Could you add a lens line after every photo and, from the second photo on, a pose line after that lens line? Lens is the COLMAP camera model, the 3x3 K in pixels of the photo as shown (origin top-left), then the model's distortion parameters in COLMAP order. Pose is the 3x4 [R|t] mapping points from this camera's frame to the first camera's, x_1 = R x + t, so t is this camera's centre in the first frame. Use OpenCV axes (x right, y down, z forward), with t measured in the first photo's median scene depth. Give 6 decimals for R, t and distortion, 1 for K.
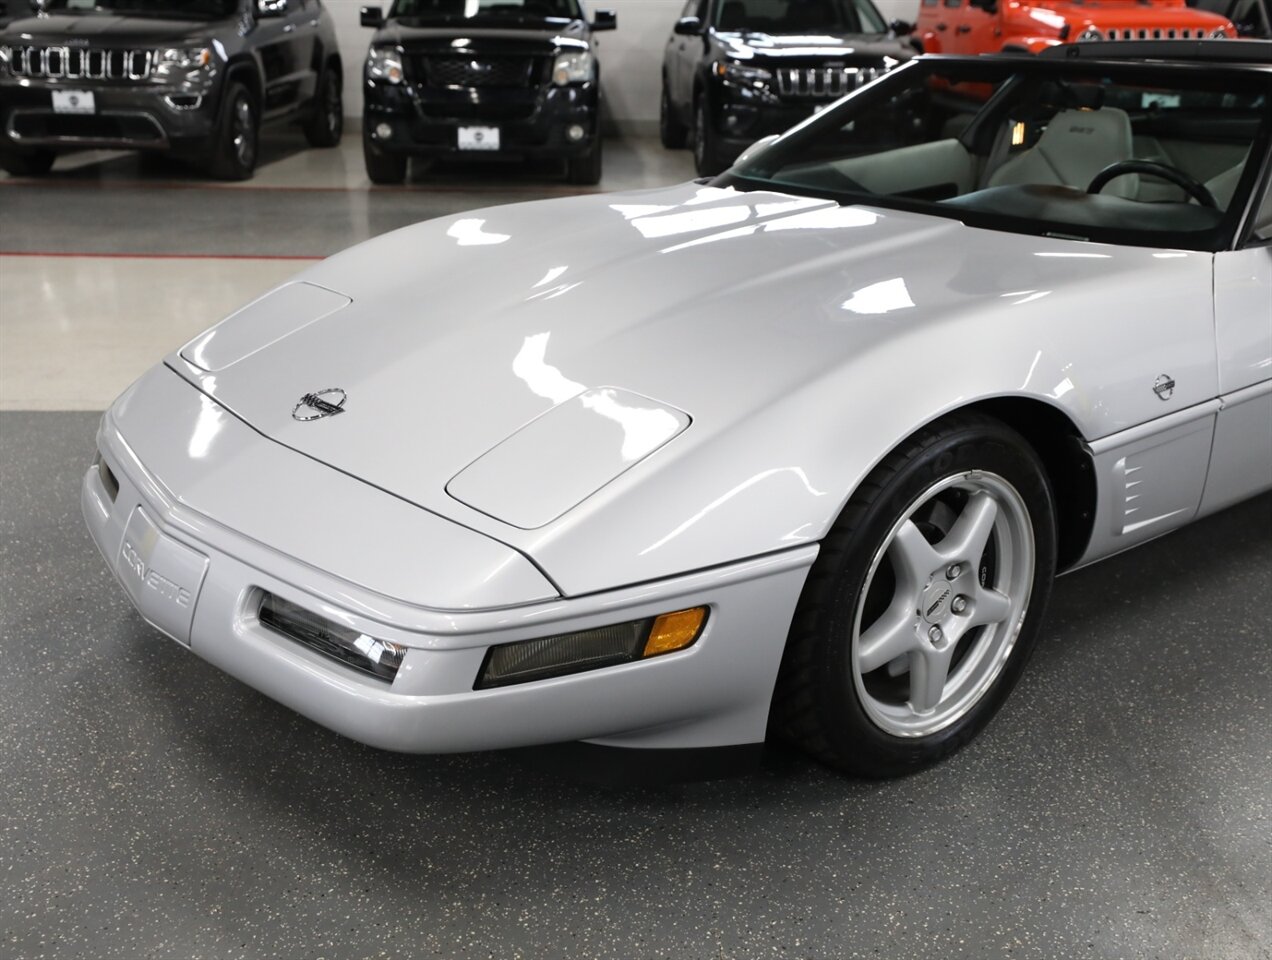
lens RADIAL K [[1352.4, 0, 636.0], [0, 1352.4, 480.0], [0, 0, 1]] dist [0.033708, 0.026981]
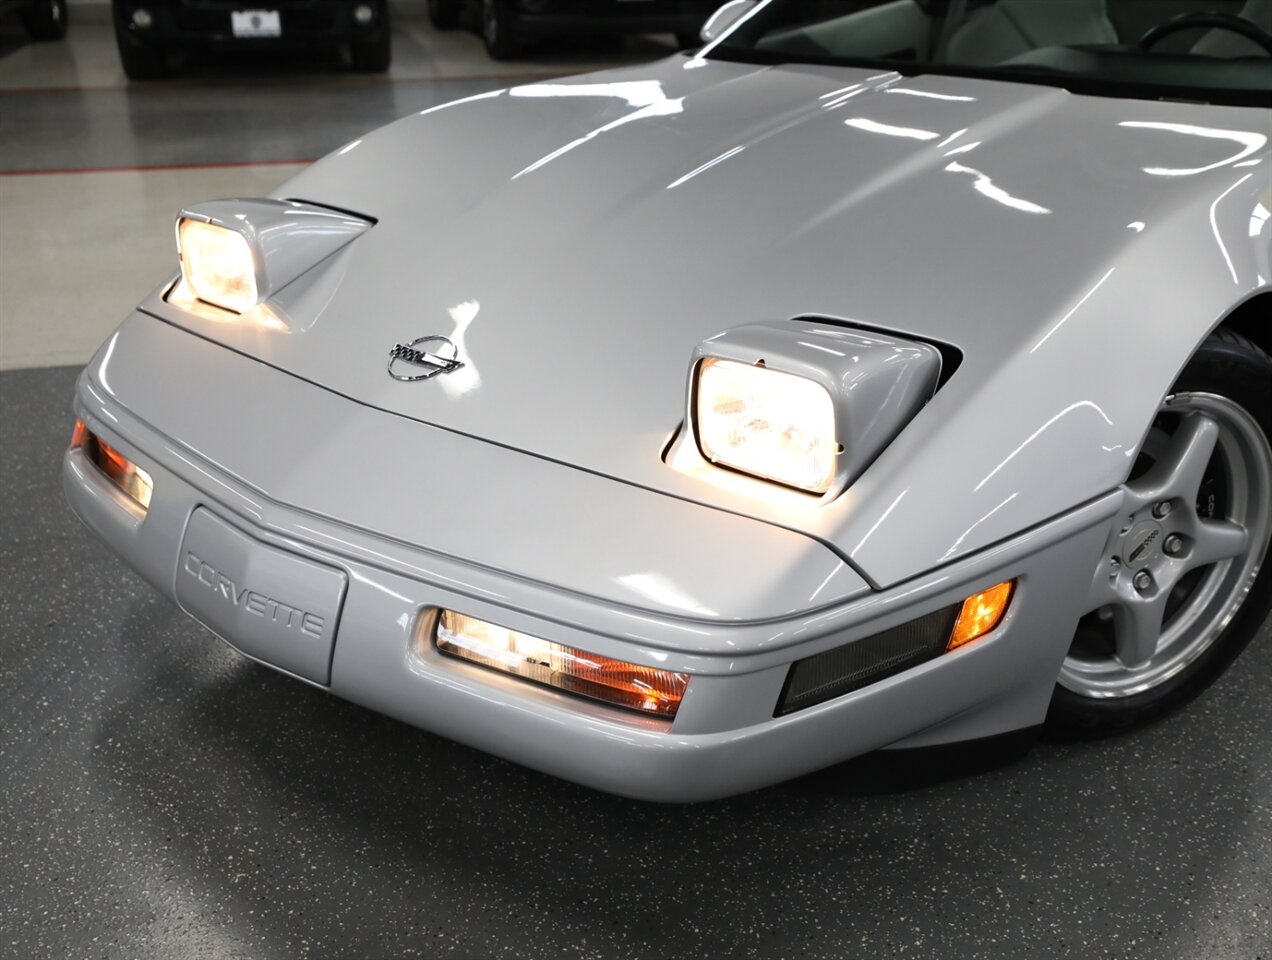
lens RADIAL K [[1352.4, 0, 636.0], [0, 1352.4, 480.0], [0, 0, 1]] dist [0.033708, 0.026981]
pose [[0.978262, -0.098293, 0.182598, -0.268555], [0.083158, 0.992573, 0.088789, -0.048798], [-0.189970, -0.071674, 0.979170, 0.205099]]
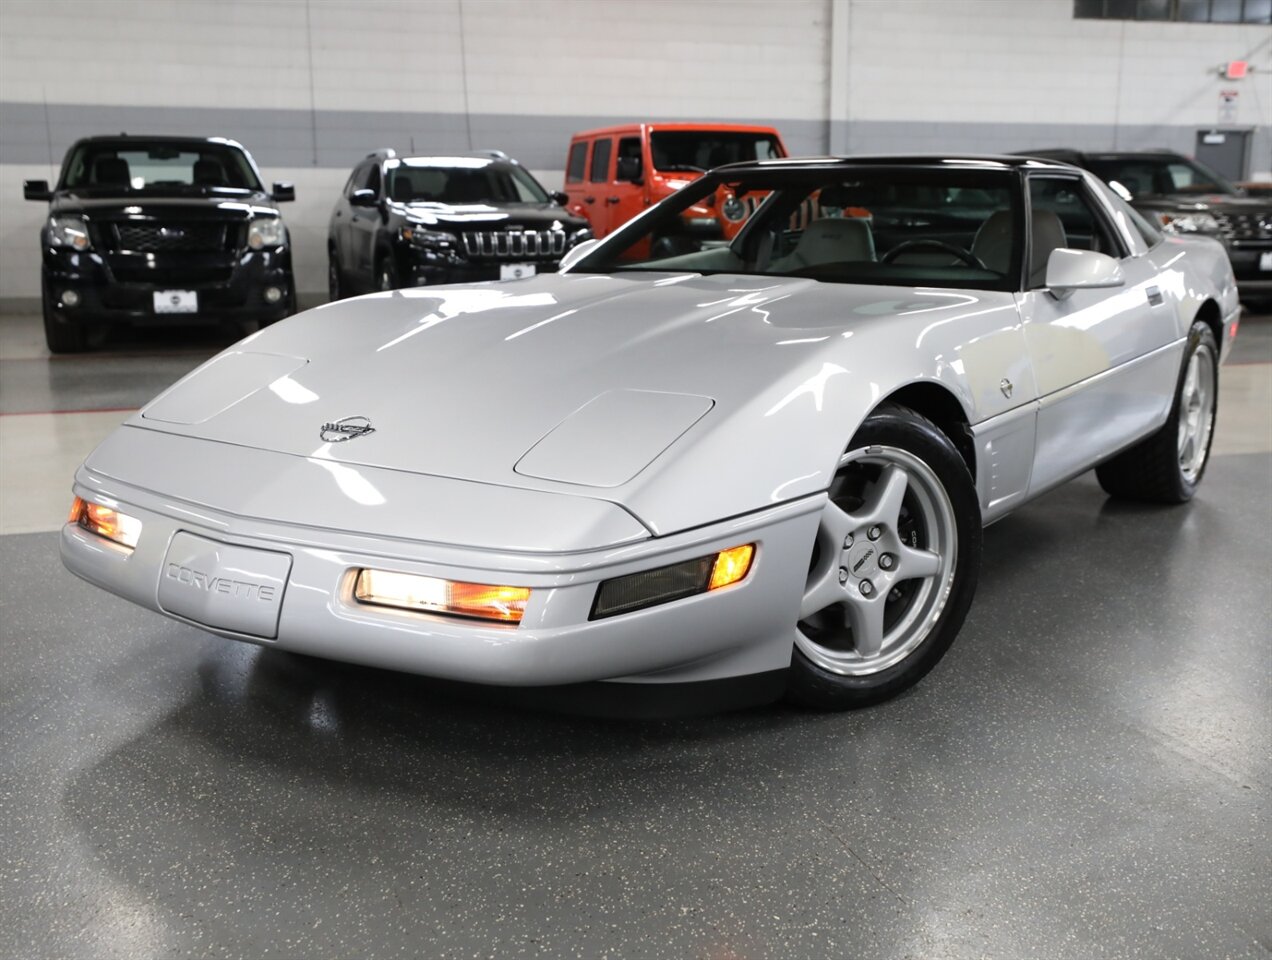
lens RADIAL K [[1352.4, 0, 636.0], [0, 1352.4, 480.0], [0, 0, 1]] dist [0.033708, 0.026981]
pose [[0.958437, -0.068386, 0.276989, -0.321501], [0.105142, 0.987180, -0.120086, 0.139704], [-0.265225, 0.144218, 0.953340, -0.106417]]
